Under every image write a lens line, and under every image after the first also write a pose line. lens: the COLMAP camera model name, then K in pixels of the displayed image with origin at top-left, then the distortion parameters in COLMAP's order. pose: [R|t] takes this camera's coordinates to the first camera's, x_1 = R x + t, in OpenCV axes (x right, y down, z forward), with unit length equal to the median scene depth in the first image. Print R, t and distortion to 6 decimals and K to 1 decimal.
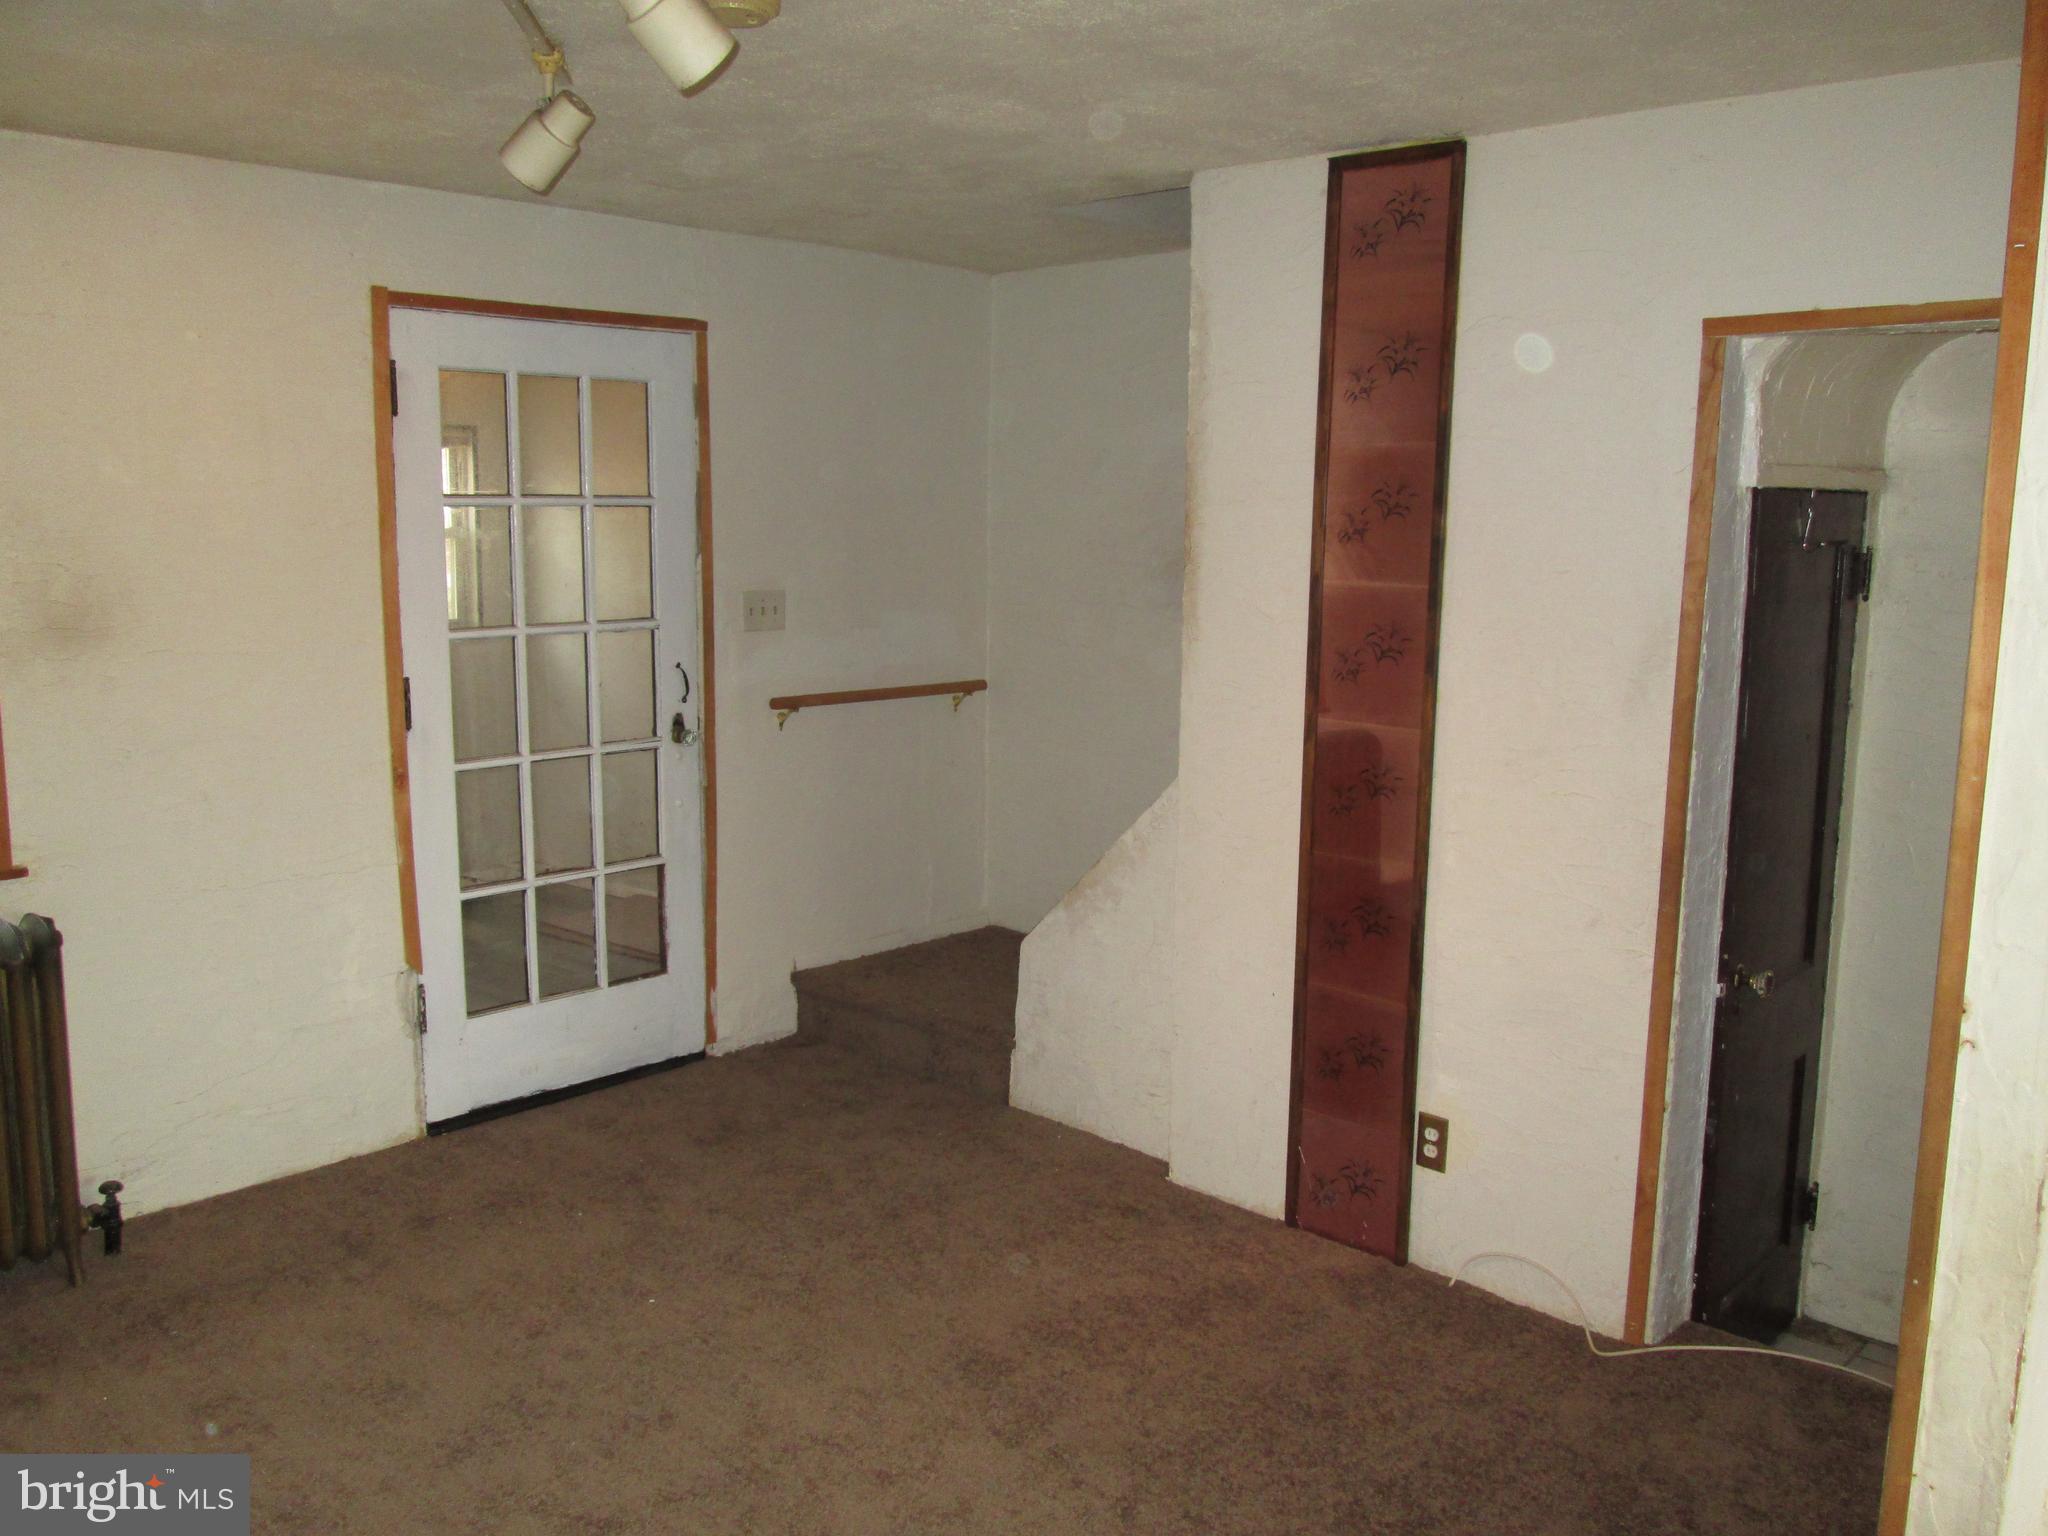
lens RADIAL K [[1707.1, 0, 1010.1], [0, 1707.1, 767.6], [0, 0, 1]] dist [-0.036303, 0.016369]
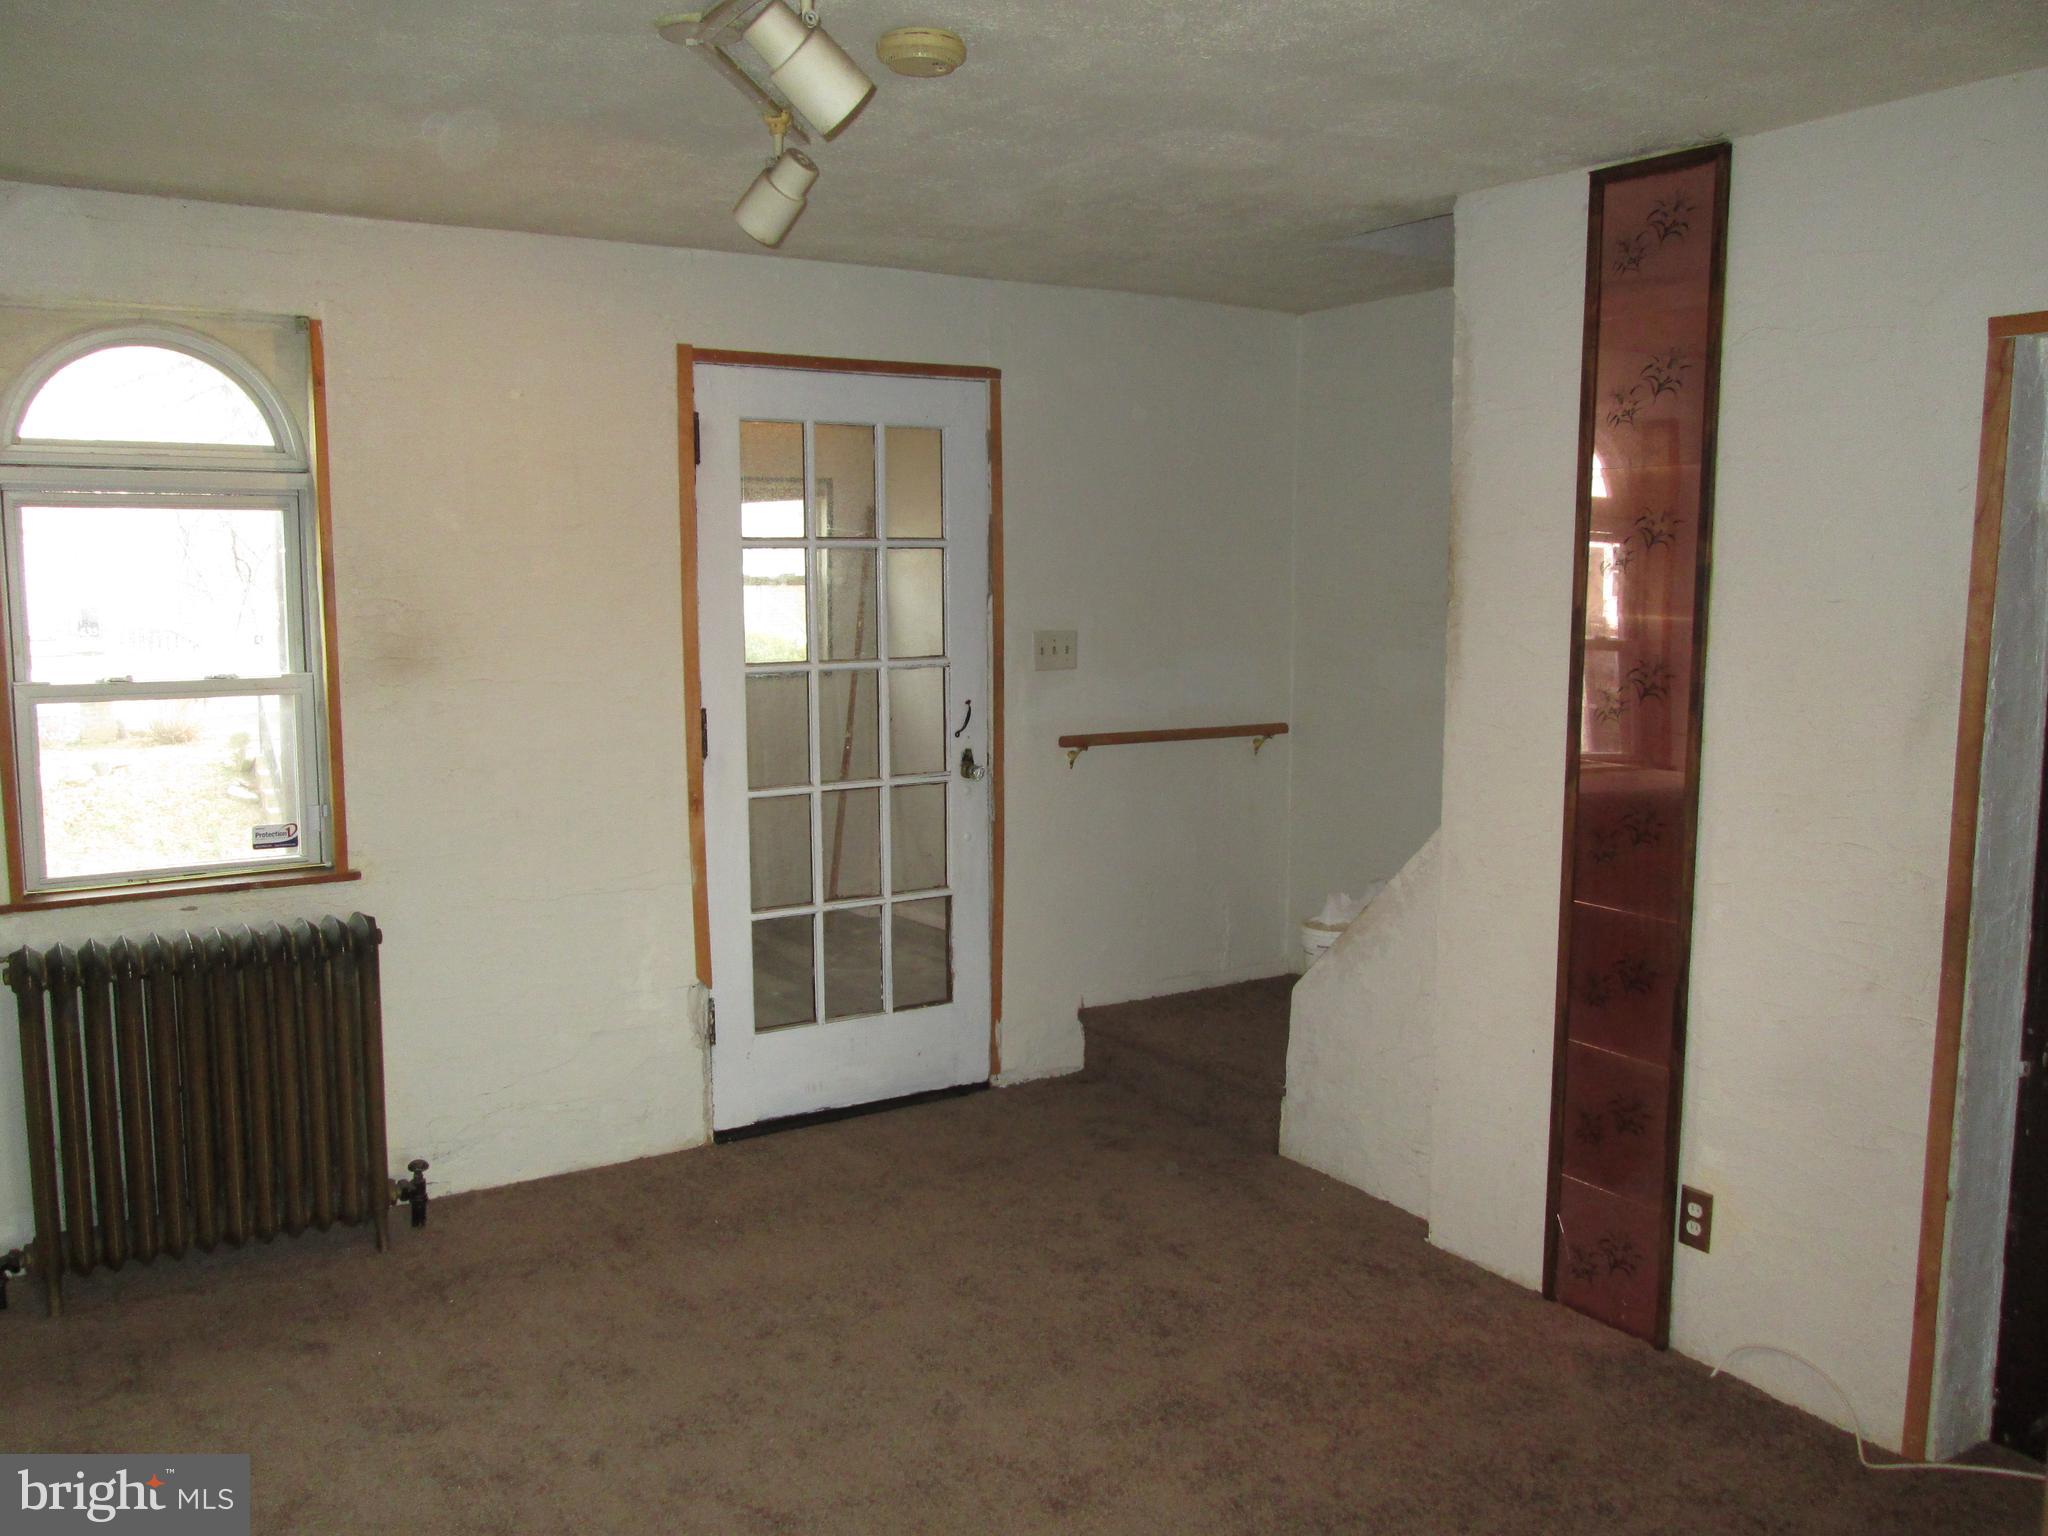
lens RADIAL K [[1707.1, 0, 1024.1], [0, 1707.1, 768.3], [0, 0, 1]] dist [-0.036303, 0.016369]
pose [[0.971861, 0.018354, -0.234839, 0.103890], [-0.026164, 0.999202, -0.030184, 0.012899], [0.234097, 0.035479, 0.971566, 0.010676]]
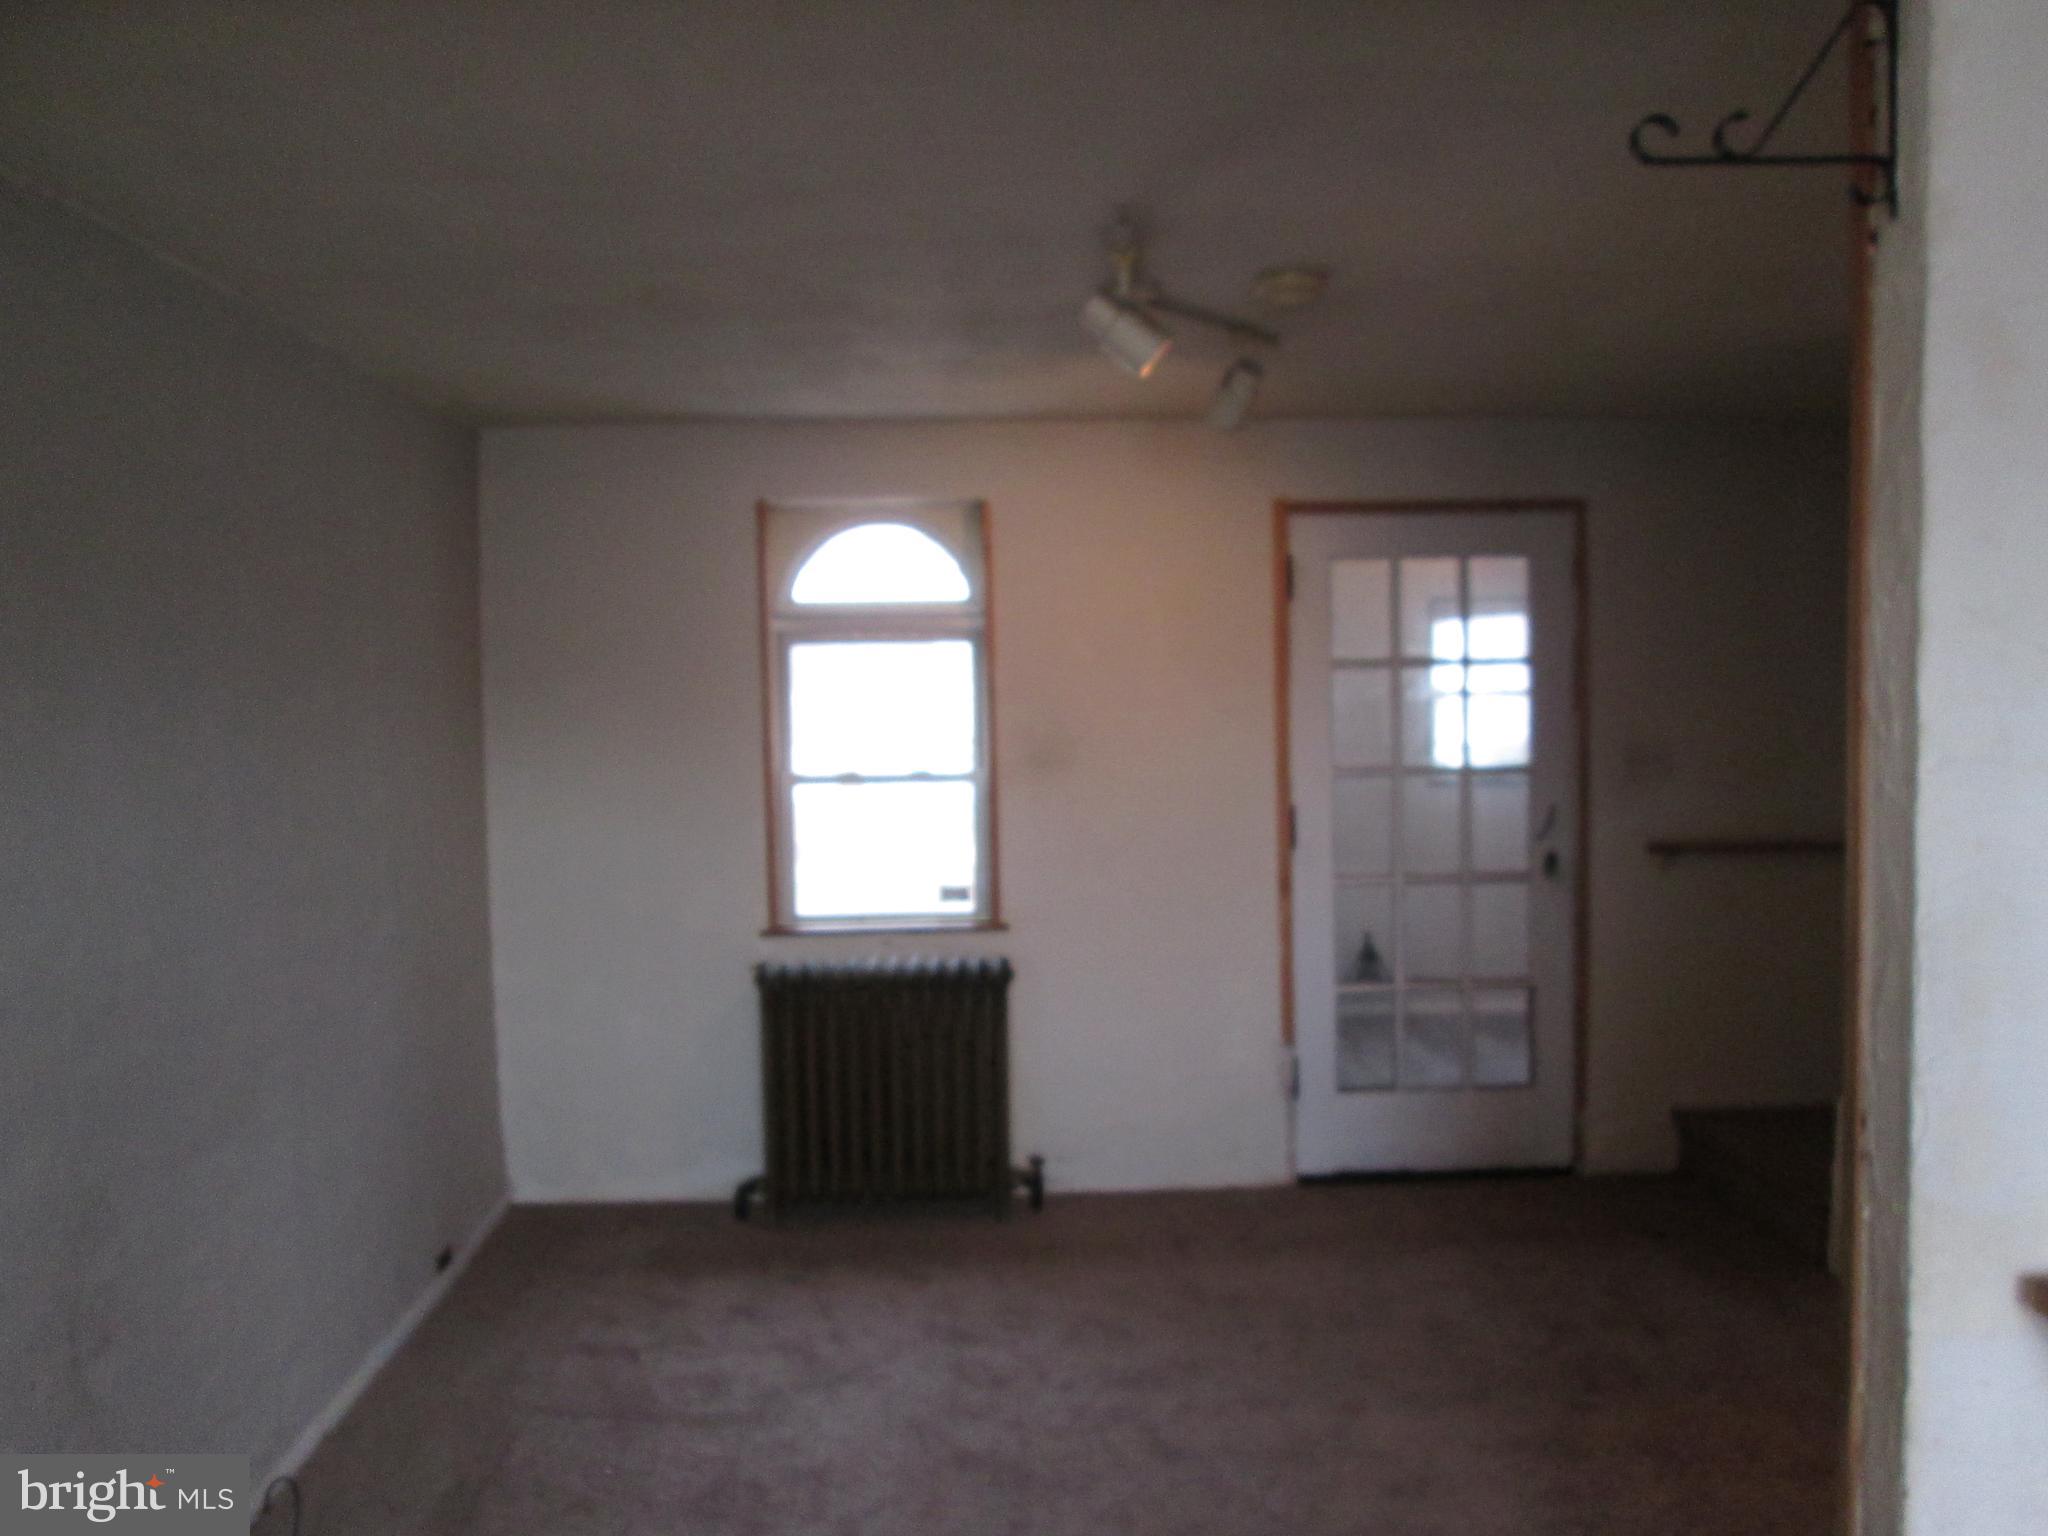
lens RADIAL K [[1707.1, 0, 1027.3], [0, 1707.1, 763.8], [0, 0, 1]] dist [-0.036303, 0.016369]
pose [[0.720473, 0.014009, -0.693342, 0.418728], [-0.083490, 0.994276, -0.066668, 0.018366], [0.688439, 0.105920, 0.717518, -0.039958]]
